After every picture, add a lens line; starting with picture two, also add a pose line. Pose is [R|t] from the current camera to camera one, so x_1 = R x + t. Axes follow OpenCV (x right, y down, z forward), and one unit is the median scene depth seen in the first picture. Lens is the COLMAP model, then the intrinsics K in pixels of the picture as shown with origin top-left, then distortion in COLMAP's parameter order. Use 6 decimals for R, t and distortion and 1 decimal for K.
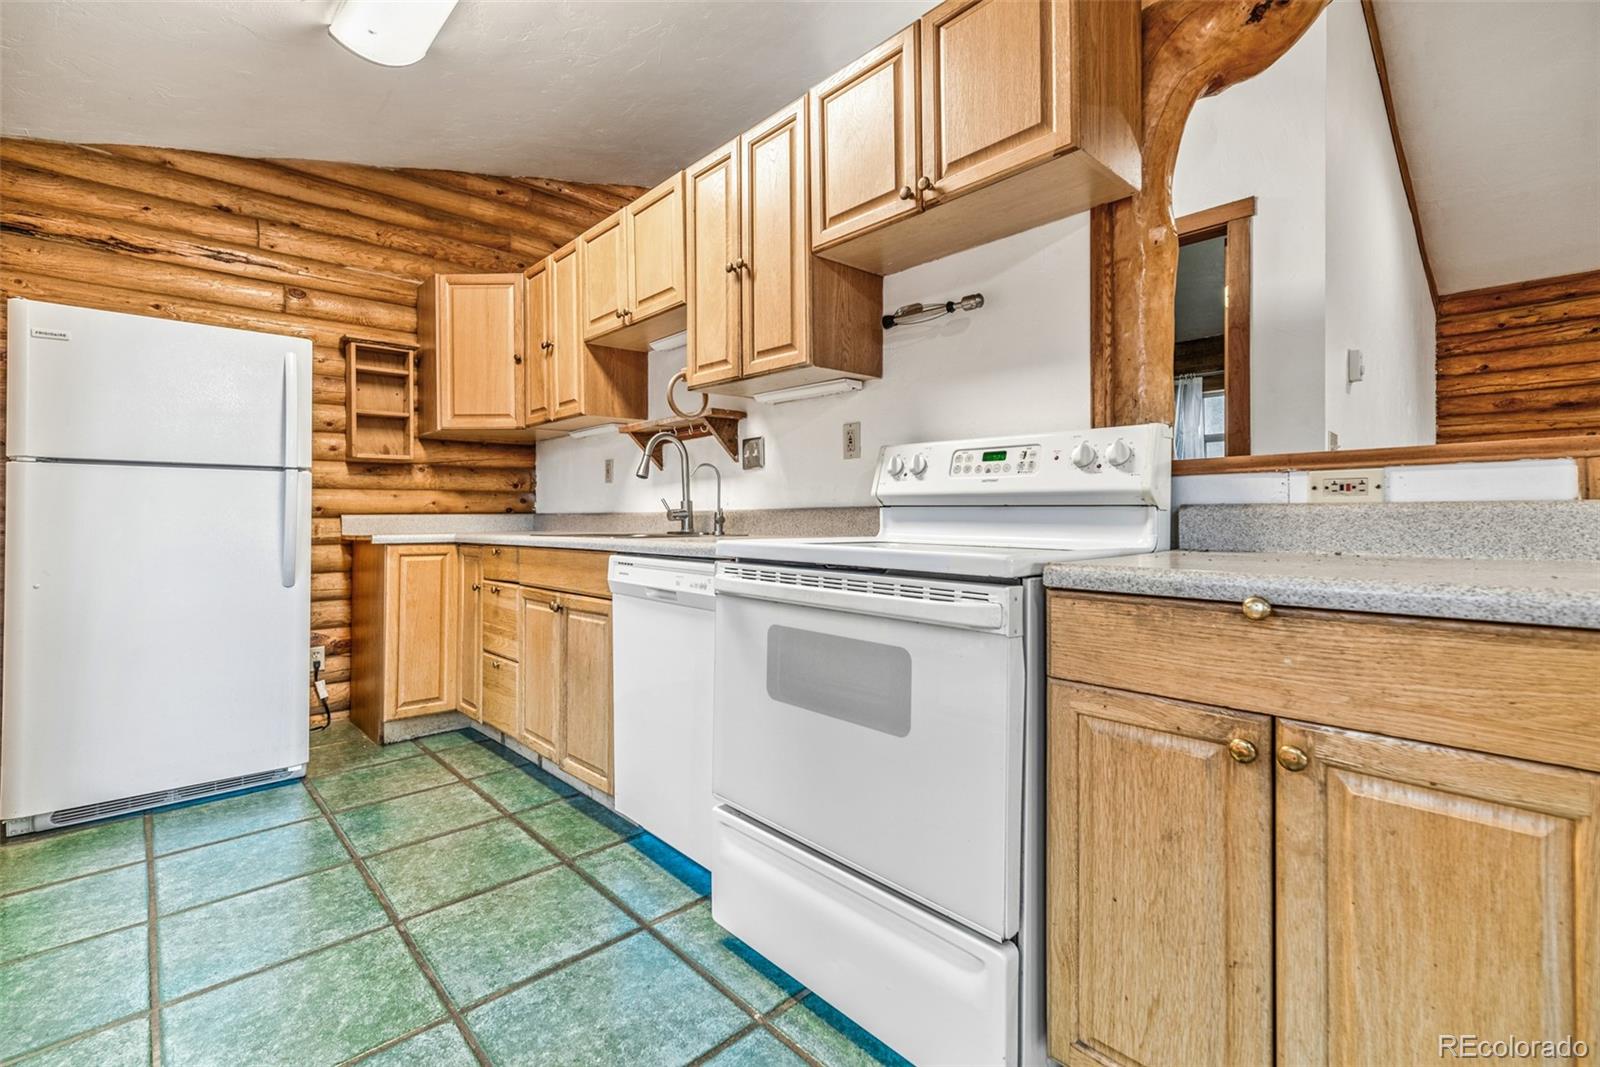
lens RADIAL K [[705.0, 0, 799.4], [0, 705.0, 512.0], [0, 0, 1]] dist [0.007115, 0.000315]
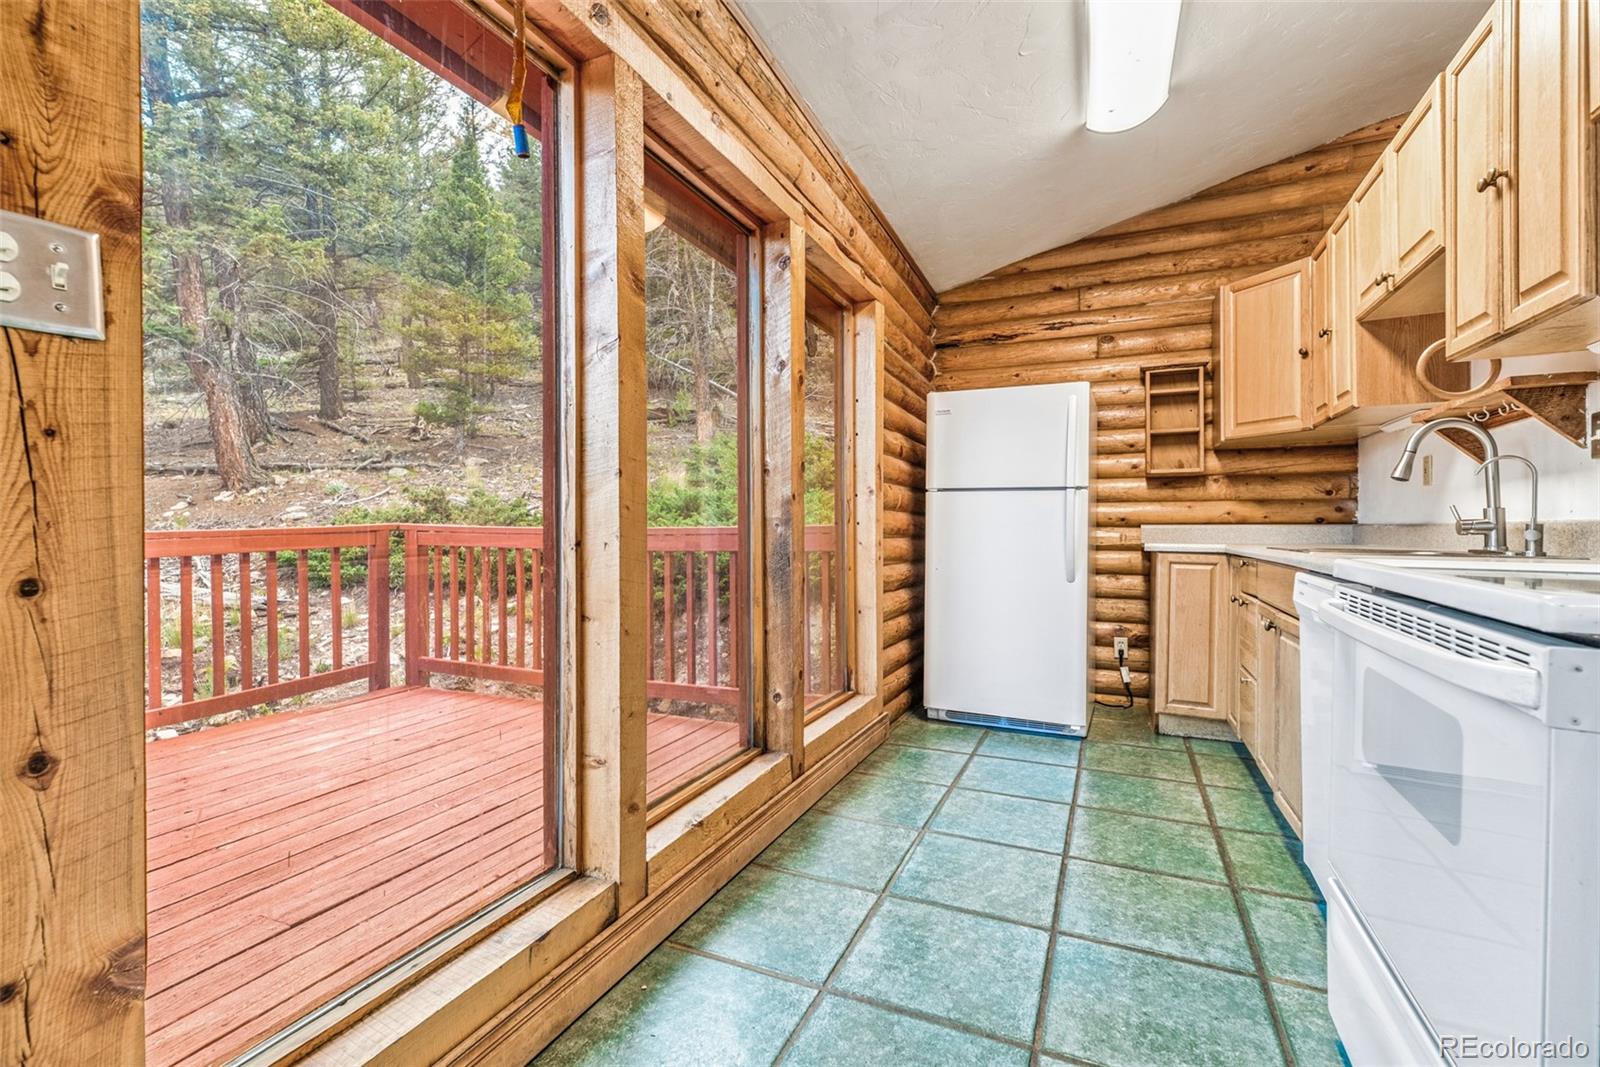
lens RADIAL K [[716.5, 0, 794.0], [0, 716.5, 525.1], [0, 0, 1]] dist [0.010649, -0.000098]
pose [[0.388094, 0.004665, -0.921608, 0.226978], [0.000441, 0.999986, 0.005248, -0.002004], [0.921620, -0.002443, 0.388087, 0.045427]]
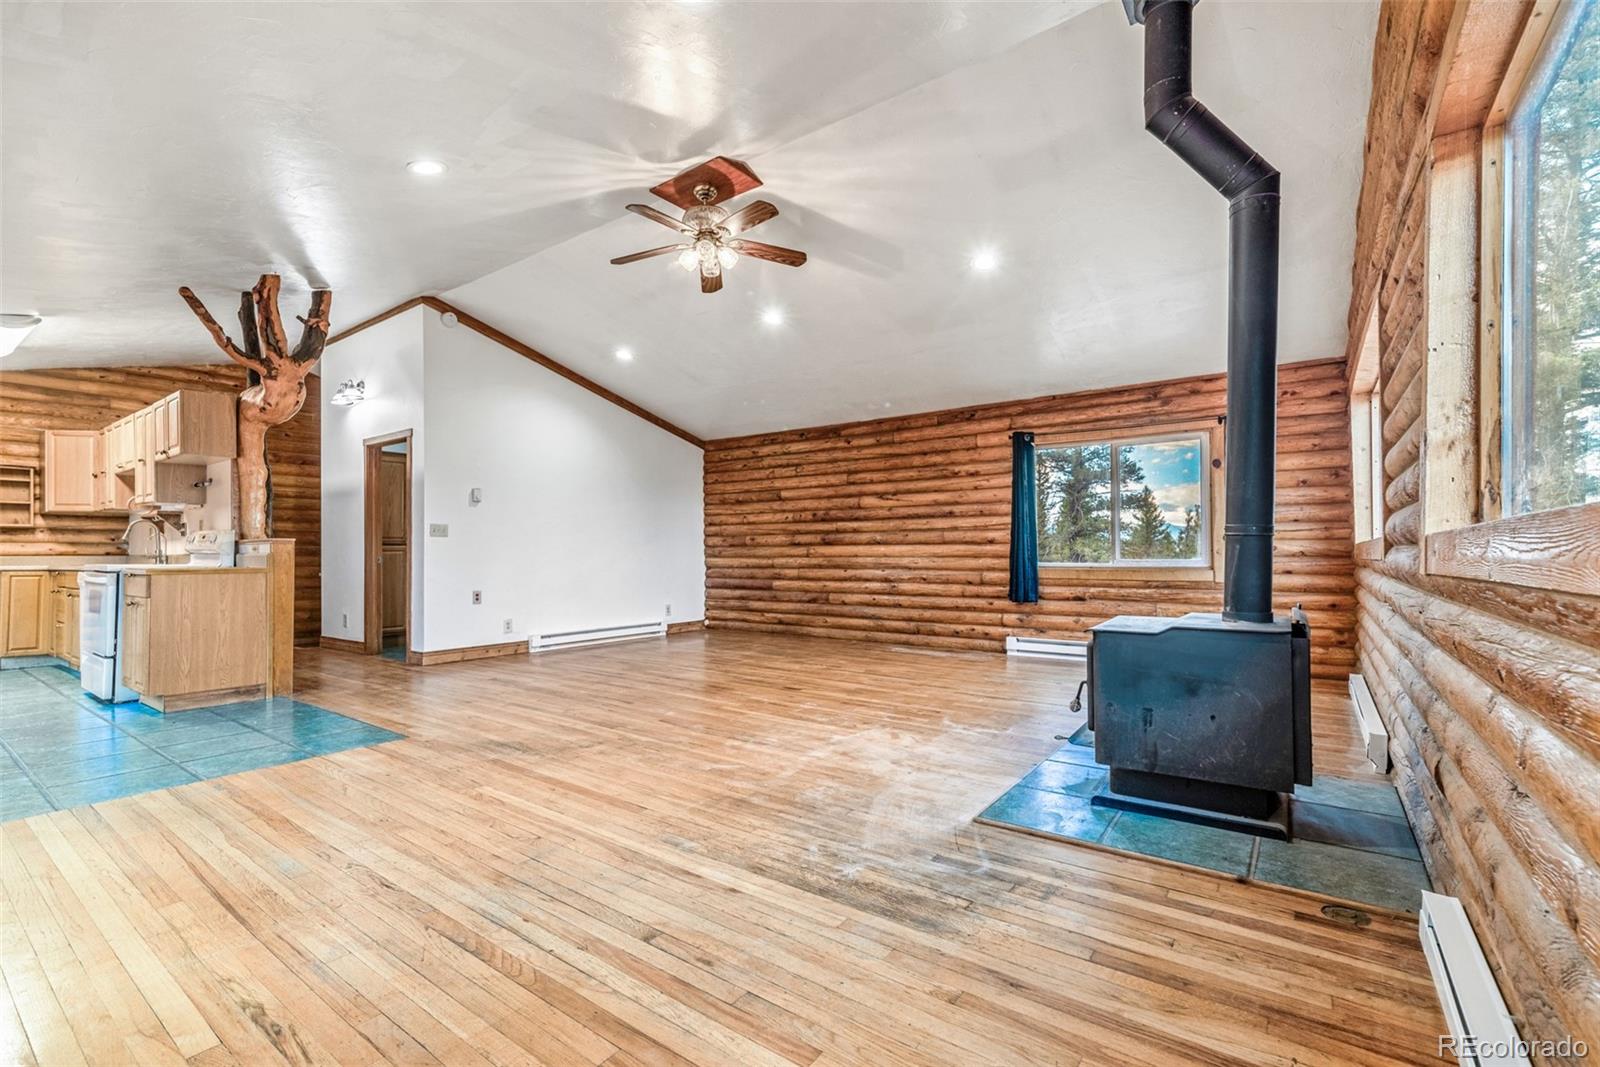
lens RADIAL K [[699.7, 0, 796.7], [0, 699.7, 546.6], [0, 0, 1]] dist [0.003873, 0.000953]
pose [[0.983173, 0.003706, 0.182641, 1.303440], [-0.001983, 0.999952, -0.009619, -0.008270], [-0.182668, 0.009095, 0.983133, -1.421745]]
